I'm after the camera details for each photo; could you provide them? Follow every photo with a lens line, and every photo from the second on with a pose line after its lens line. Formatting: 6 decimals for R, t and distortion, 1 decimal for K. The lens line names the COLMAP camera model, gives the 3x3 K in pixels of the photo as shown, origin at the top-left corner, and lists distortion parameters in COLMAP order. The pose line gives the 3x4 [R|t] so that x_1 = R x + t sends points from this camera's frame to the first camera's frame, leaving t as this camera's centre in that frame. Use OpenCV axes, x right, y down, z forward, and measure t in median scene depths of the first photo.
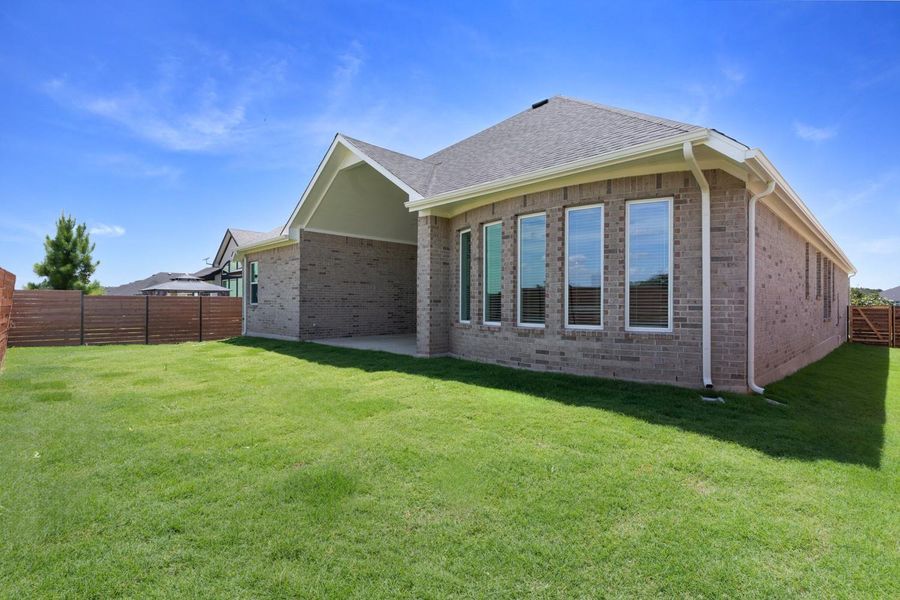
lens RADIAL K [[434.1, 0, 450.0], [0, 434.1, 300.0], [0, 0, 1]] dist [0.002737, 0.000297]
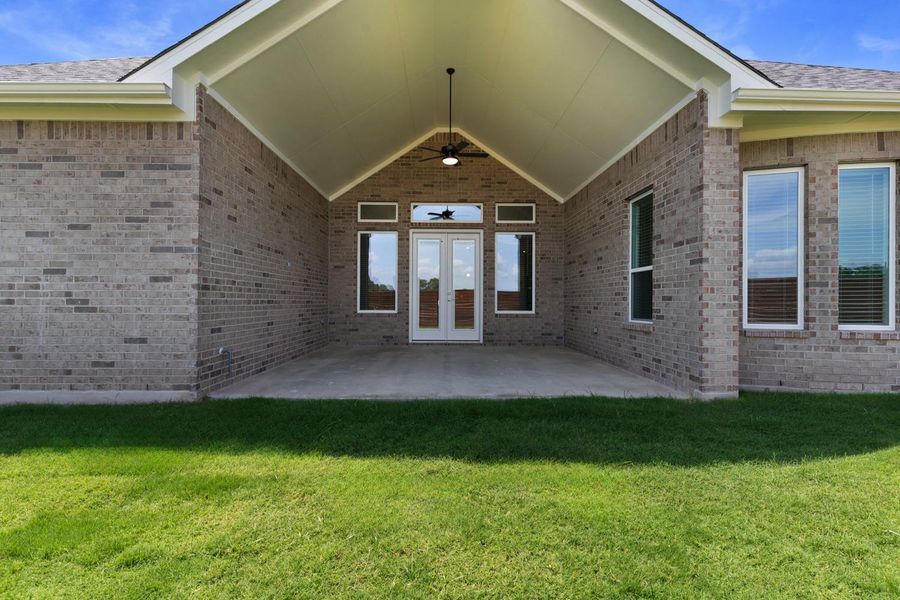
lens RADIAL K [[406.9, 0, 450.0], [0, 406.9, 300.0], [0, 0, 1]] dist [0.001713, 0.000417]
pose [[0.693459, 0.002099, 0.720493, -0.677154], [-0.007252, 0.999965, 0.004067, 0.015453], [-0.720460, -0.008045, 0.693450, 0.946452]]
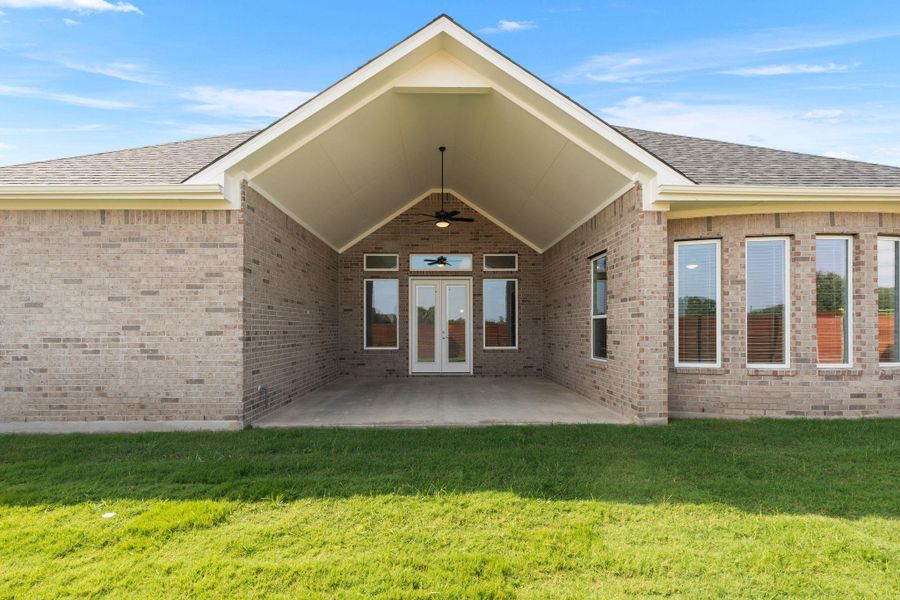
lens RADIAL K [[386.8, 0, 449.4], [0, 386.8, 330.4], [0, 0, 1]] dist [-0.002791, -0.000080]
pose [[0.689459, -0.008341, 0.724277, -0.748759], [0.000294, 0.999937, 0.011236, -0.017462], [-0.724325, -0.007534, 0.689417, 0.864339]]
